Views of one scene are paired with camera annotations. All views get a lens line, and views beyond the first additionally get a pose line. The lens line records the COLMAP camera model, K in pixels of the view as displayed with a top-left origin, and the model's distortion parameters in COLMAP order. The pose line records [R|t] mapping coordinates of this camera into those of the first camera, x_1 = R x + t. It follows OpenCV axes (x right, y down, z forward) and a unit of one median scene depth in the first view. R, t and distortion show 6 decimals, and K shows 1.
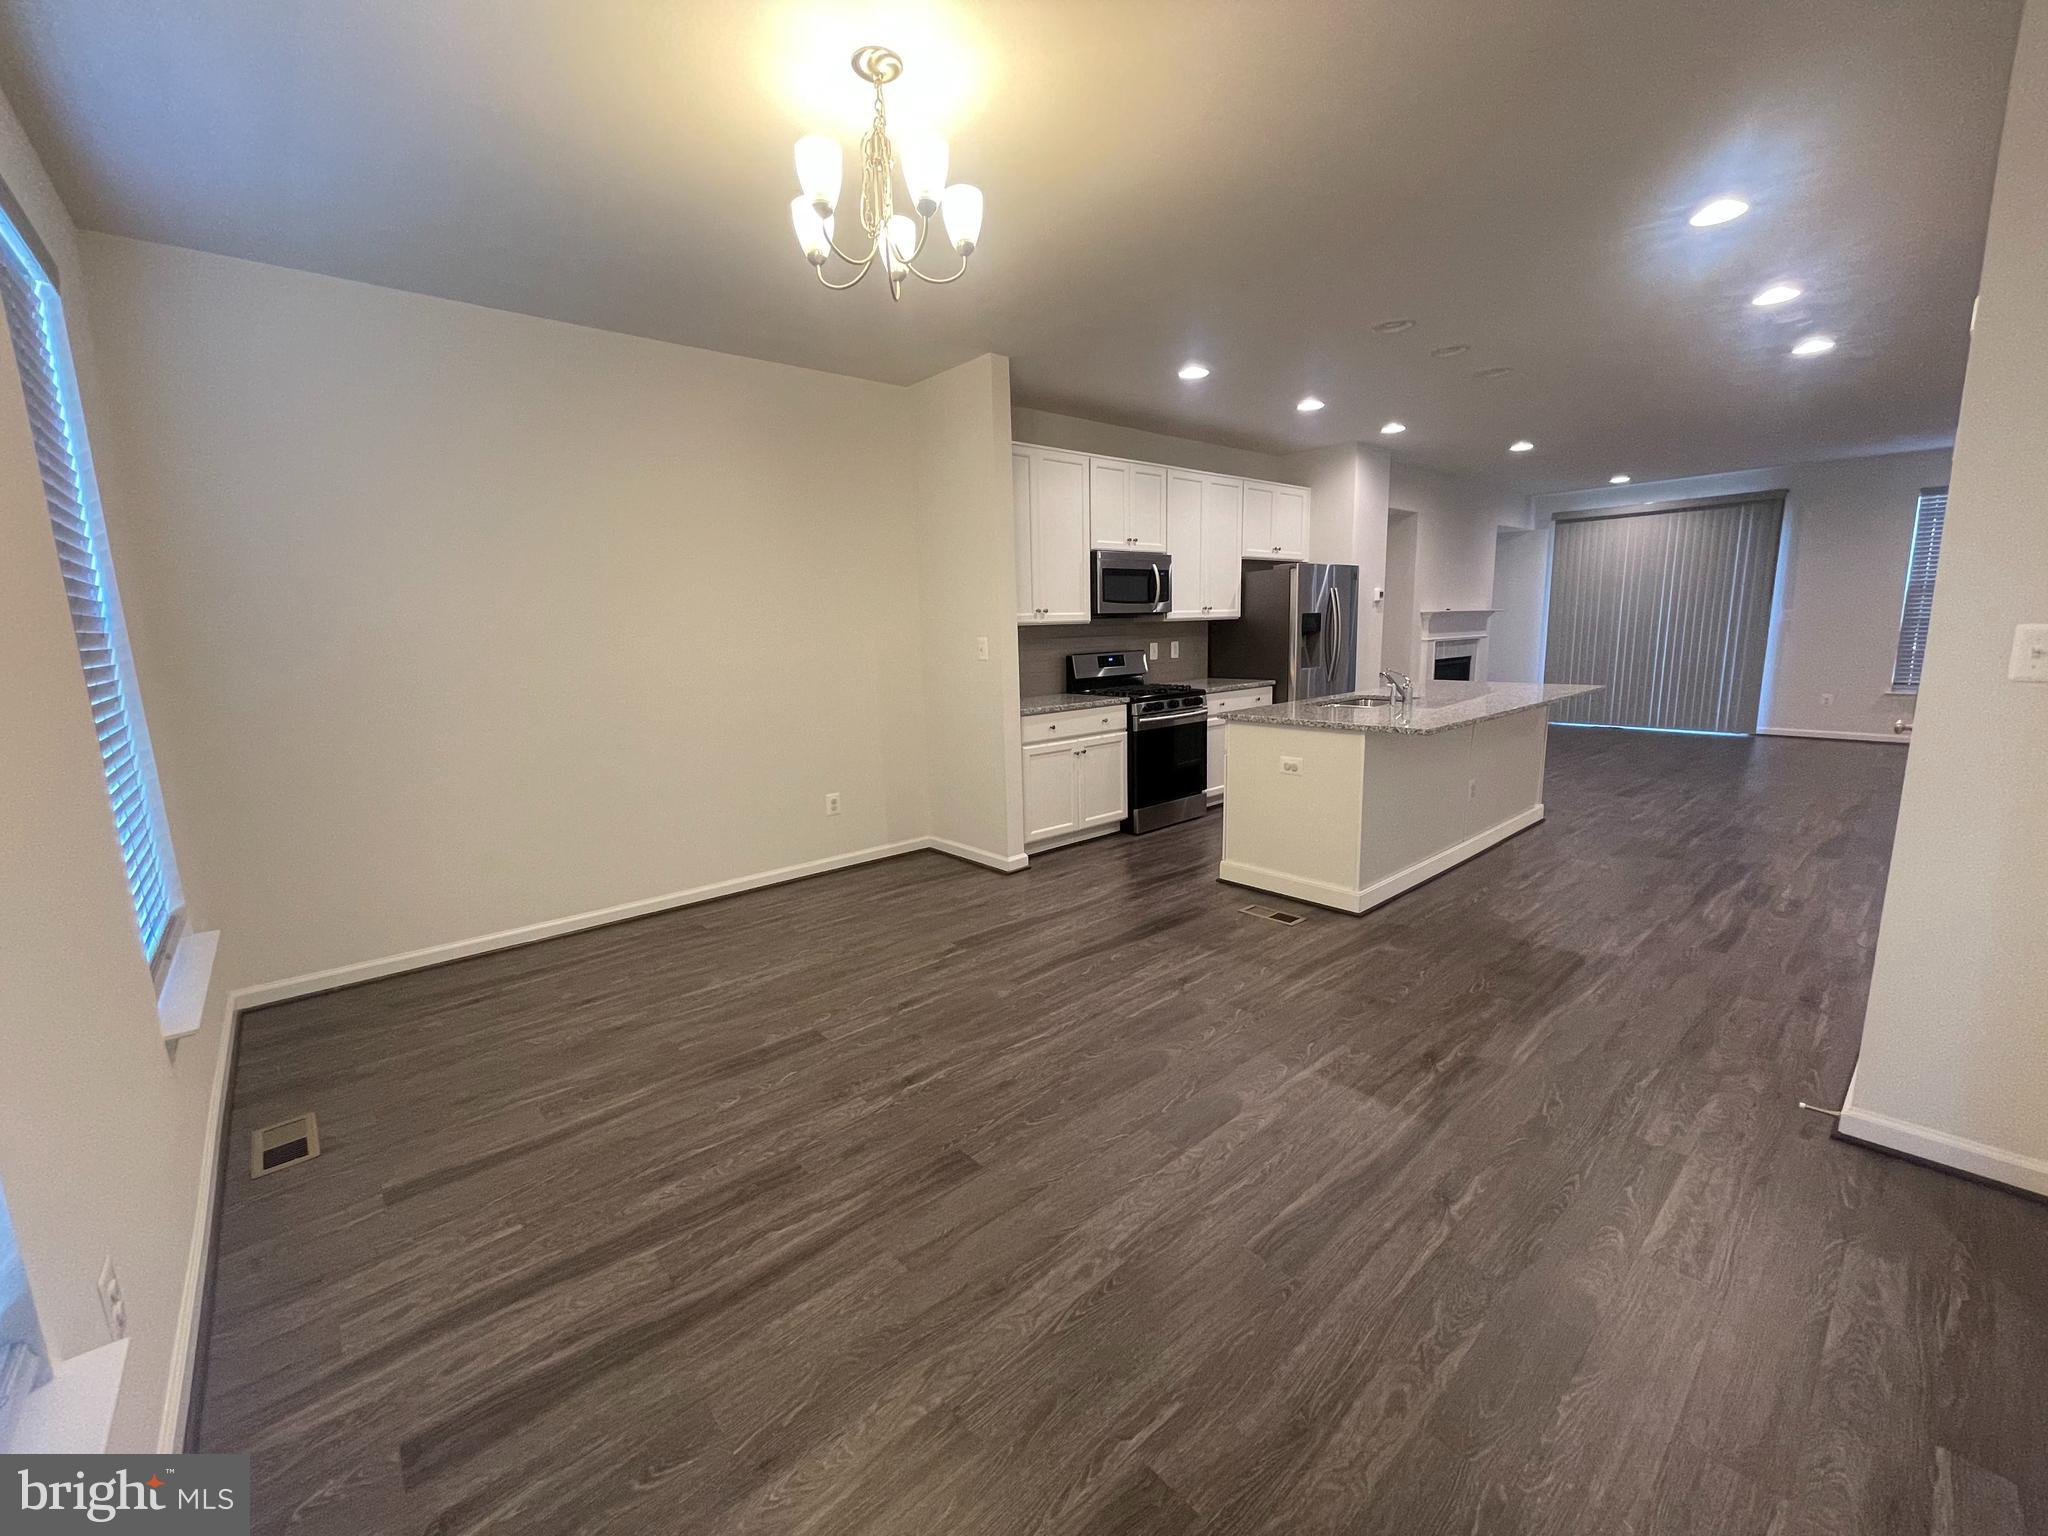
lens RADIAL K [[830.7, 0, 1030.7], [0, 830.7, 767.6], [0, 0, 1]] dist [-0.001183, 0.000721]
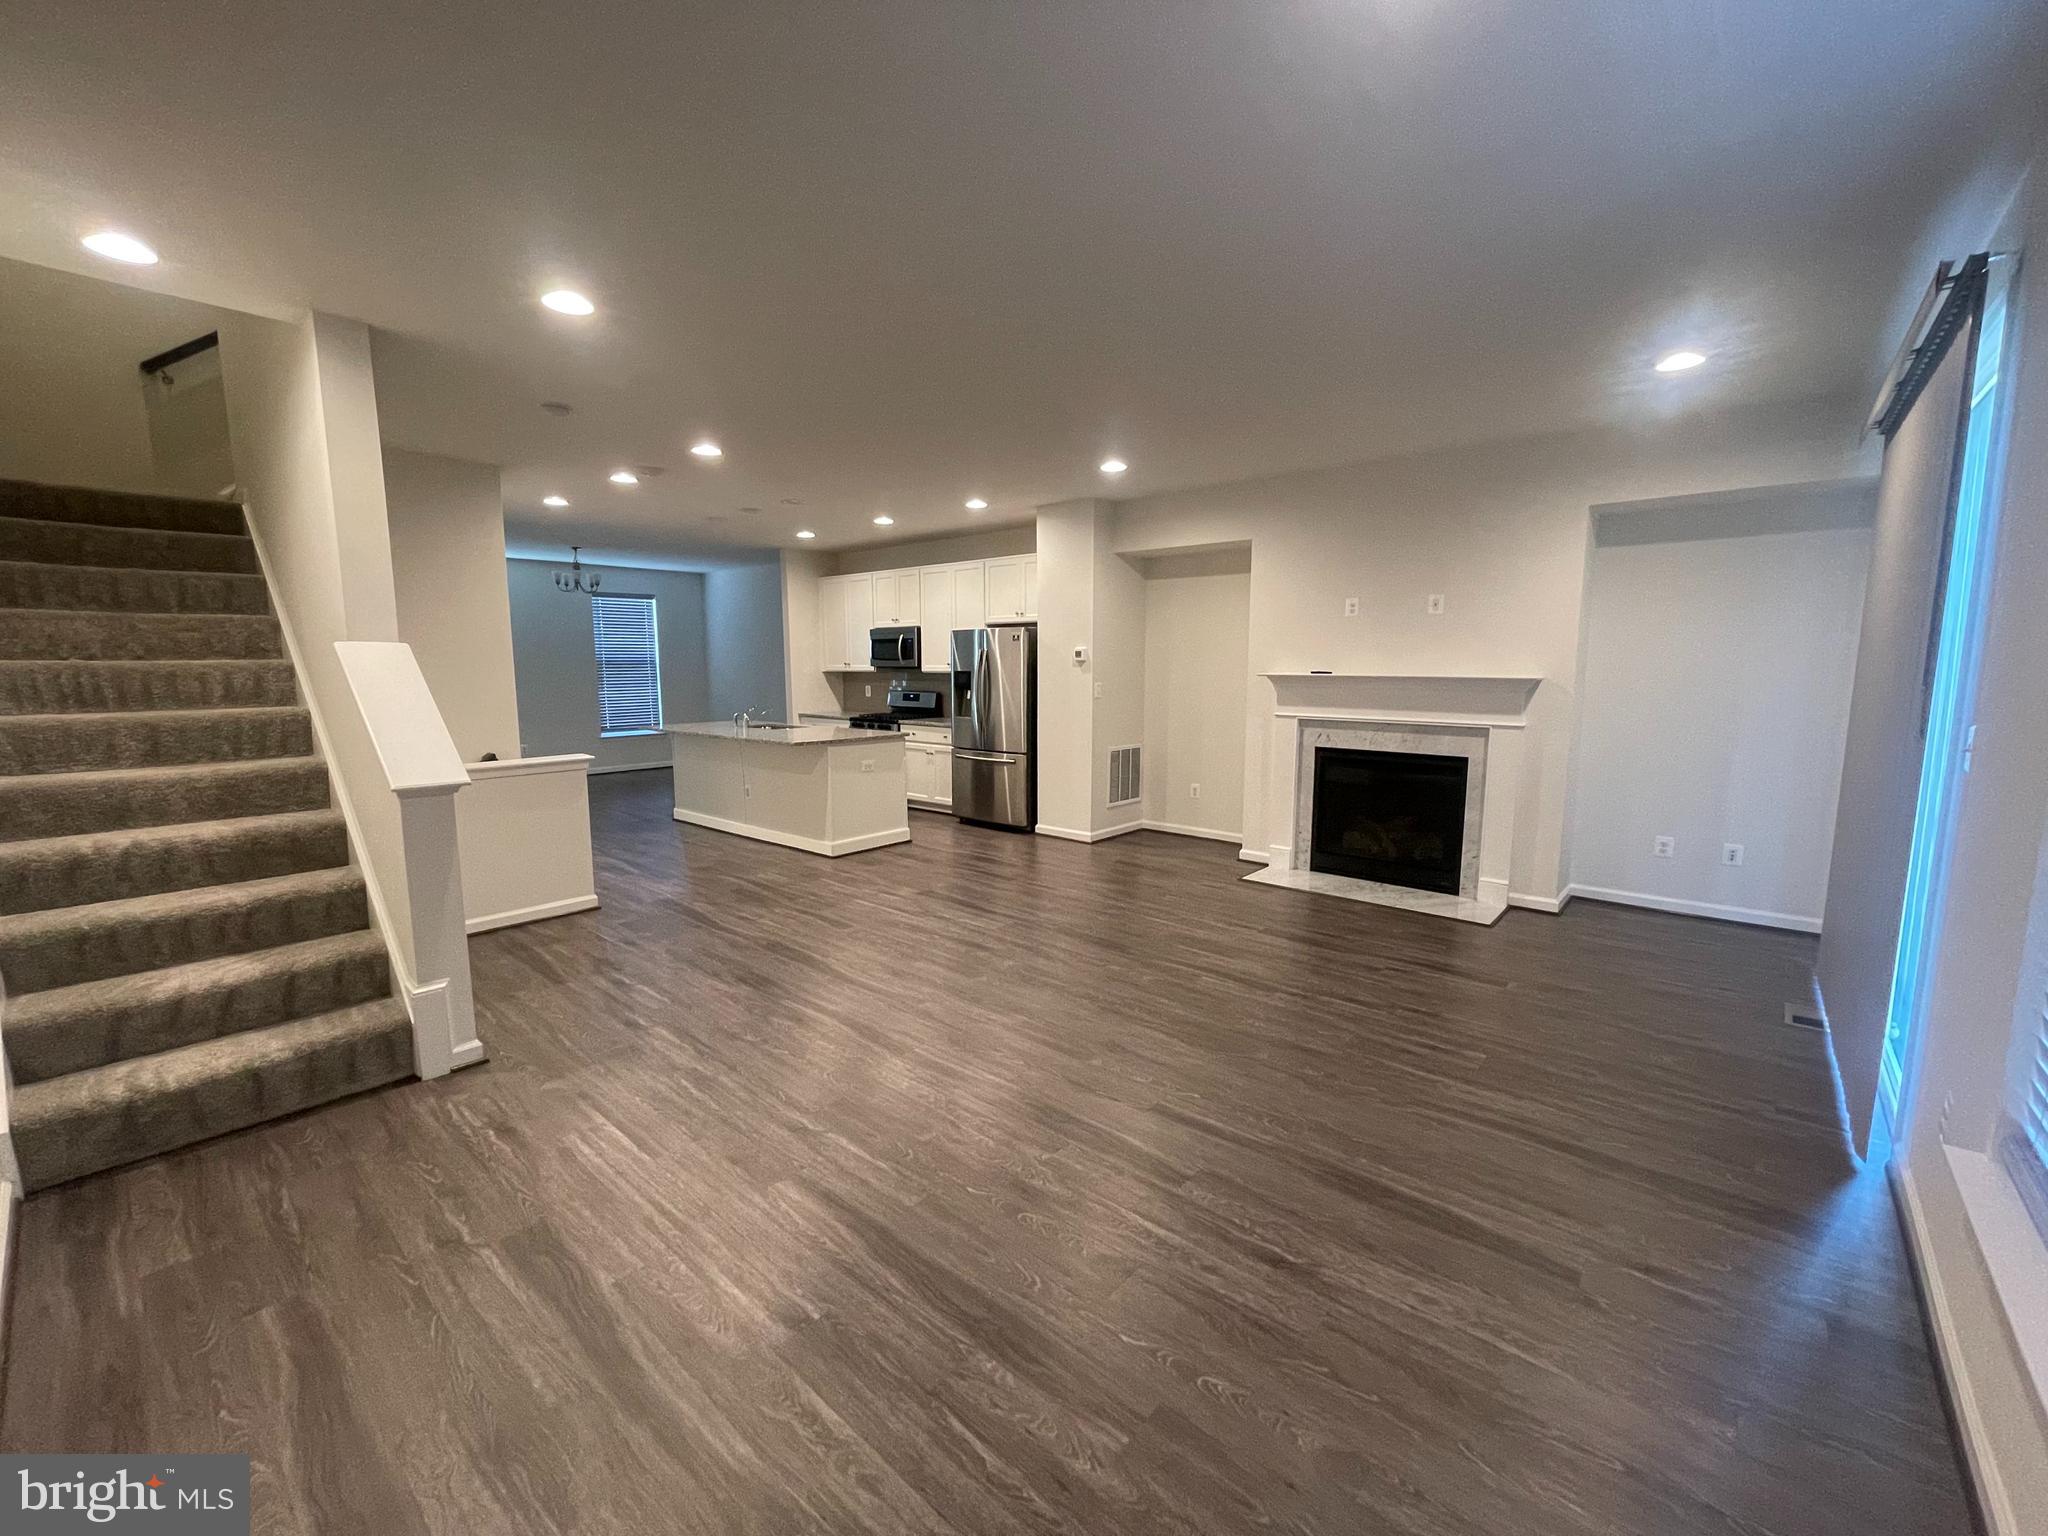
lens RADIAL K [[830.7, 0, 1030.7], [0, 830.7, 767.6], [0, 0, 1]] dist [-0.001183, 0.000721]
pose [[0.131453, 0.150582, -0.979819, 2.661950], [-0.173354, 0.976658, 0.126839, -0.379877], [0.976047, 0.153182, 0.154488, 1.625001]]
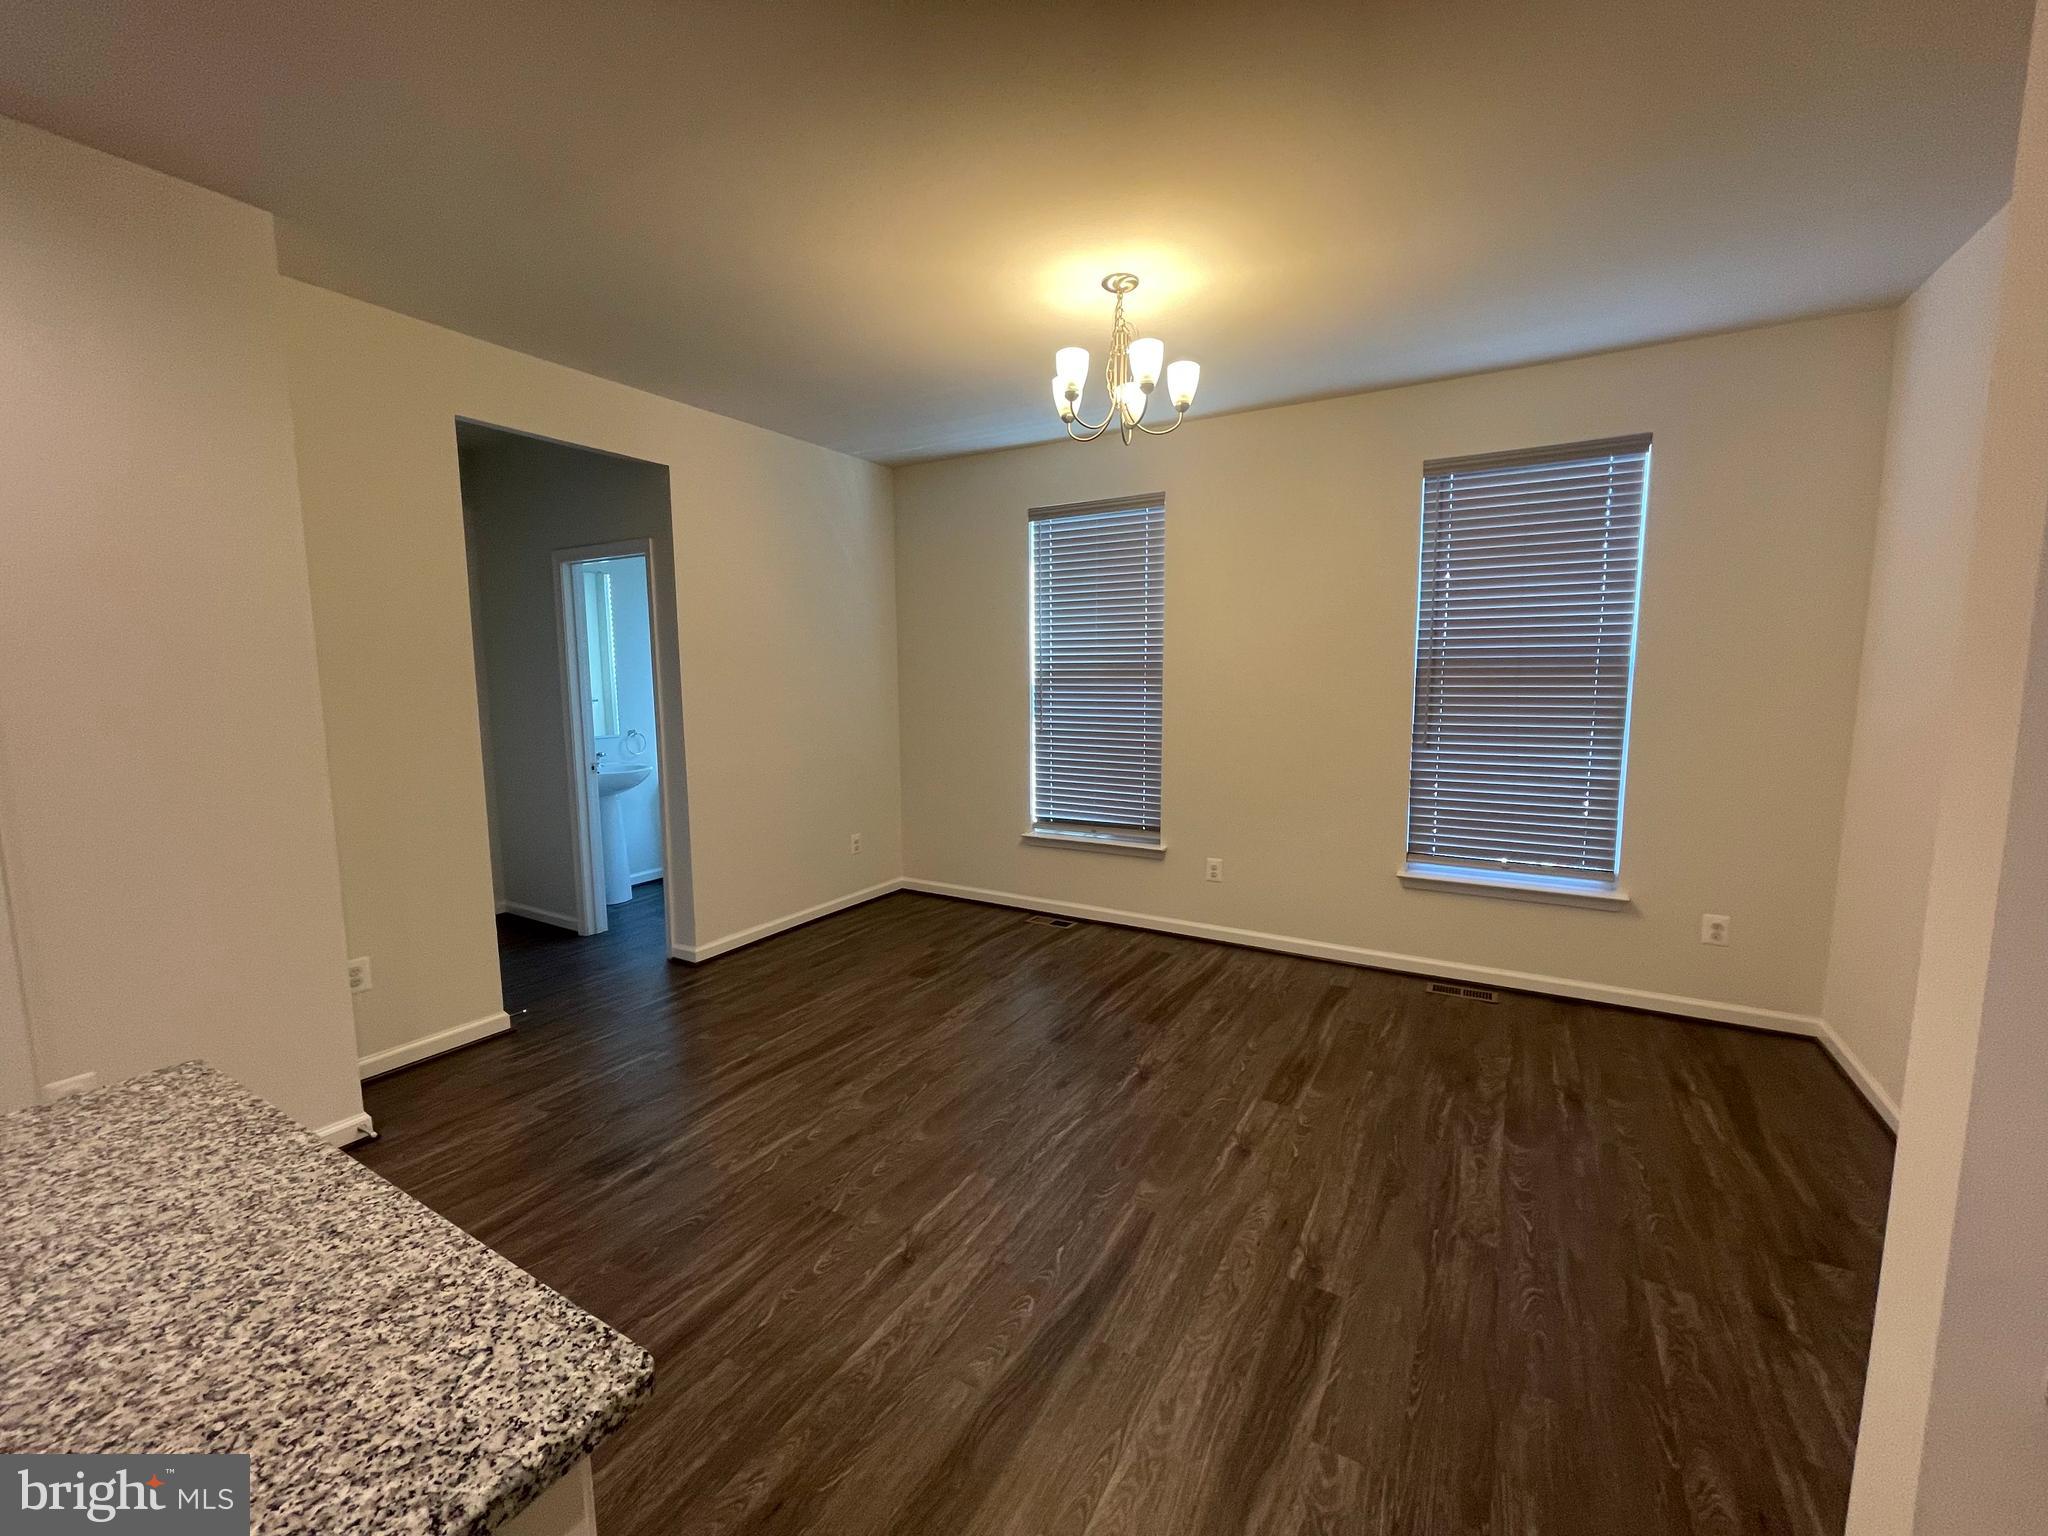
lens RADIAL K [[830.7, 0, 1030.7], [0, 830.7, 767.6], [0, 0, 1]] dist [-0.001183, 0.000721]
pose [[-0.950768, 0.067649, -0.302430, 0.232895], [-0.022222, 0.958490, 0.284260, -0.262961], [0.309106, 0.276985, -0.909798, 1.344230]]
